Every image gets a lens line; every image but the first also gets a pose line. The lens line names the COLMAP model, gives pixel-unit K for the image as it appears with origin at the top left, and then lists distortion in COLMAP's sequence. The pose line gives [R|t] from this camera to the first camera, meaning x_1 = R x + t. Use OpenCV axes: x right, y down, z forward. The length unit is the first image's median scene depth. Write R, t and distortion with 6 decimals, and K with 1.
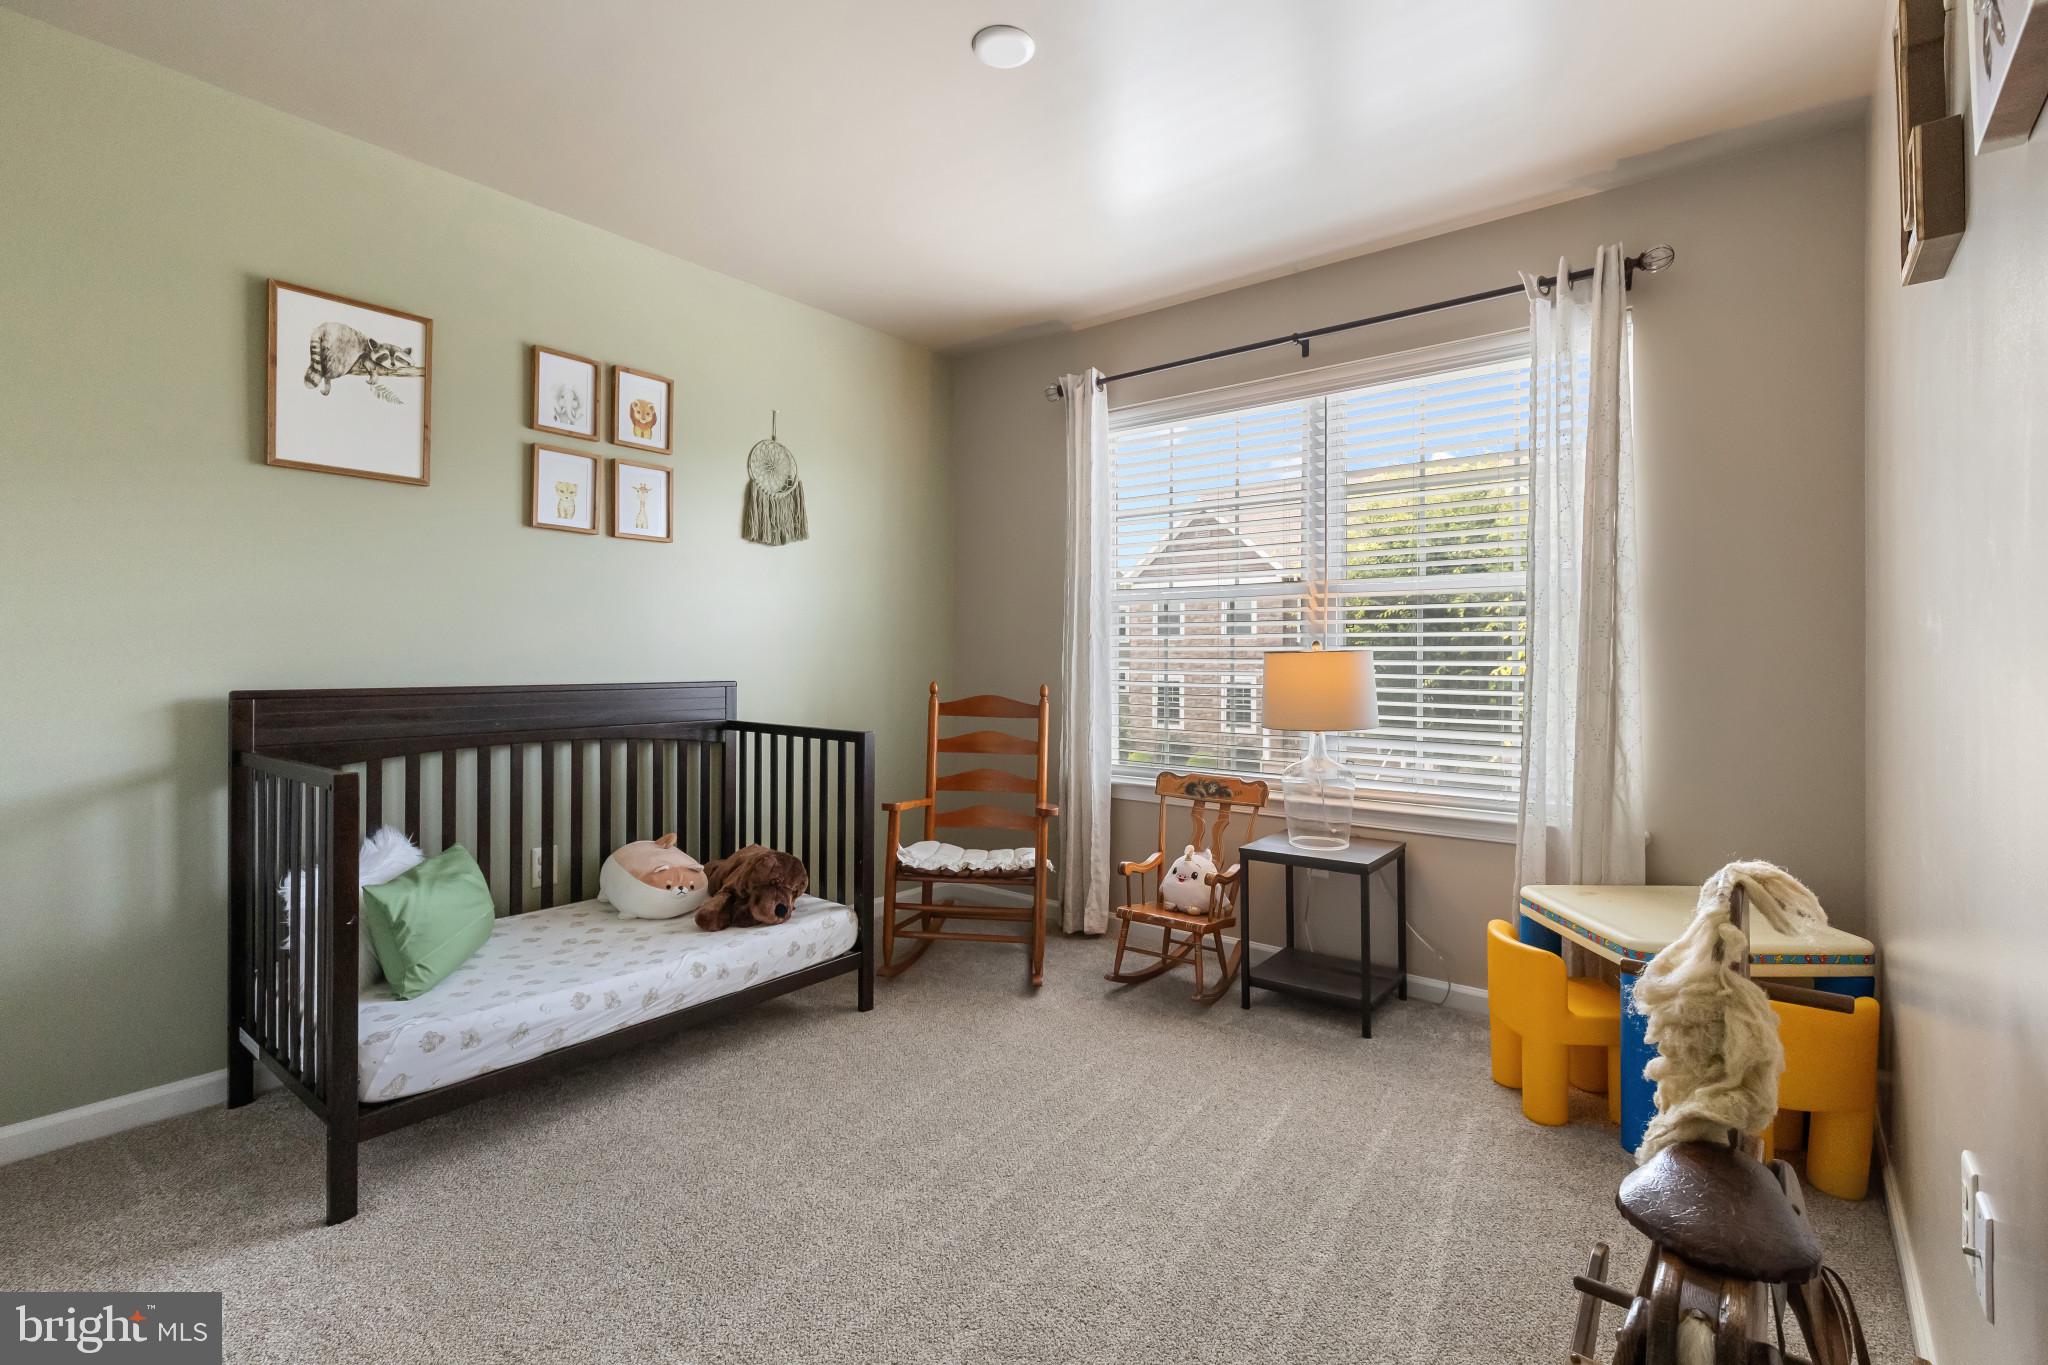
lens RADIAL K [[937.0, 0, 1024.0], [0, 937.0, 682.5], [0, 0, 1]] dist [0.000640, -0.000048]
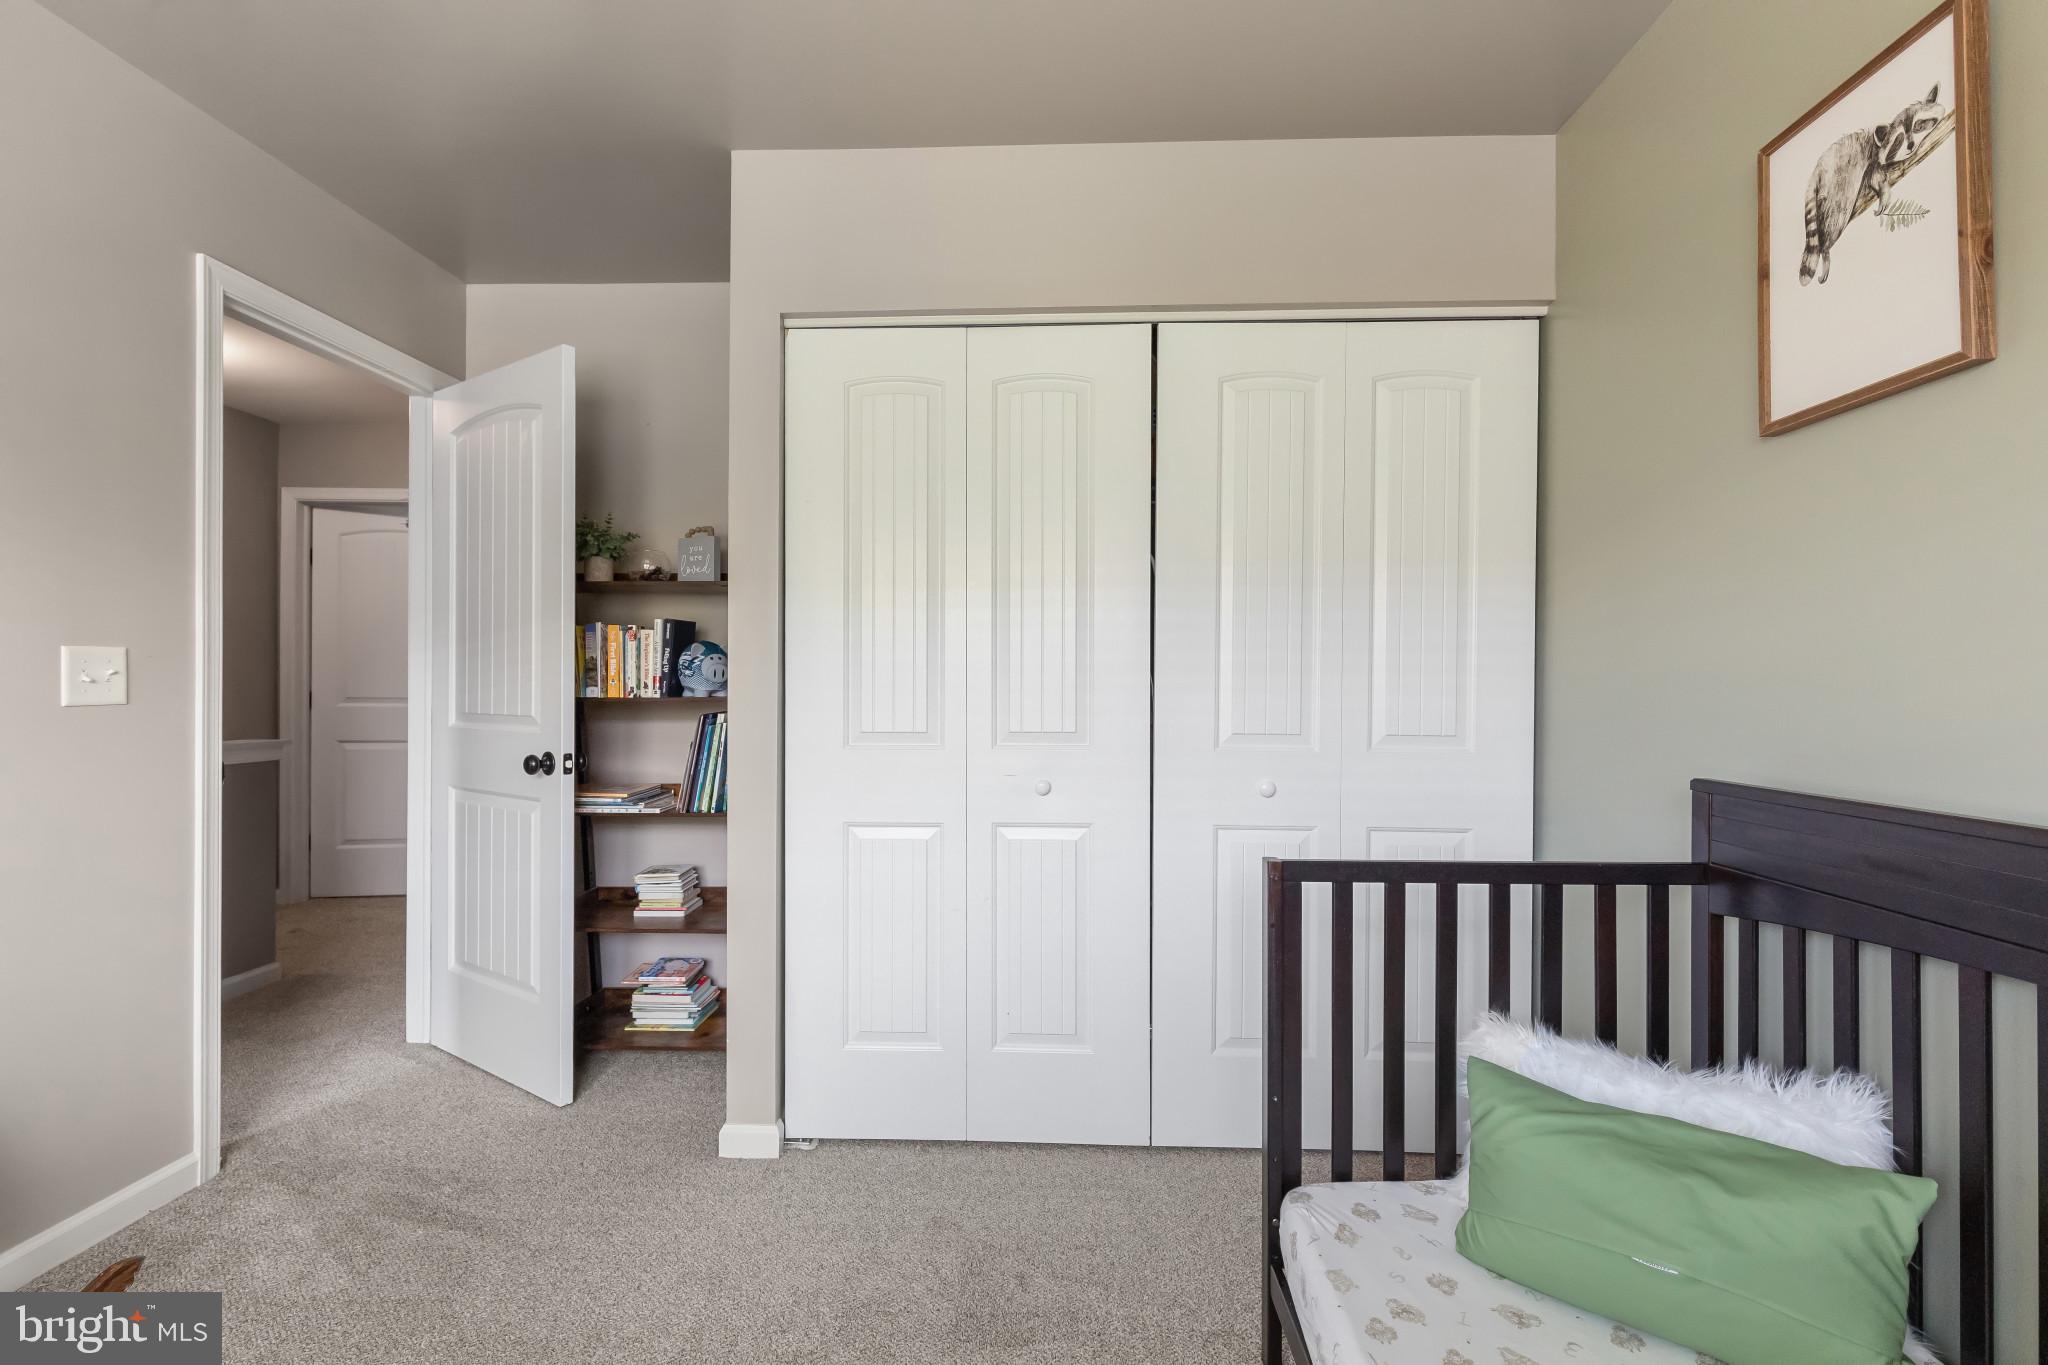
lens RADIAL K [[937.0, 0, 1024.0], [0, 937.0, 682.5], [0, 0, 1]] dist [0.000640, -0.000048]
pose [[-0.807397, -0.005226, -0.589985, -0.010435], [-0.011175, 0.999917, 0.006437, -0.058830], [0.589902, 0.011790, -0.807388, 1.179500]]
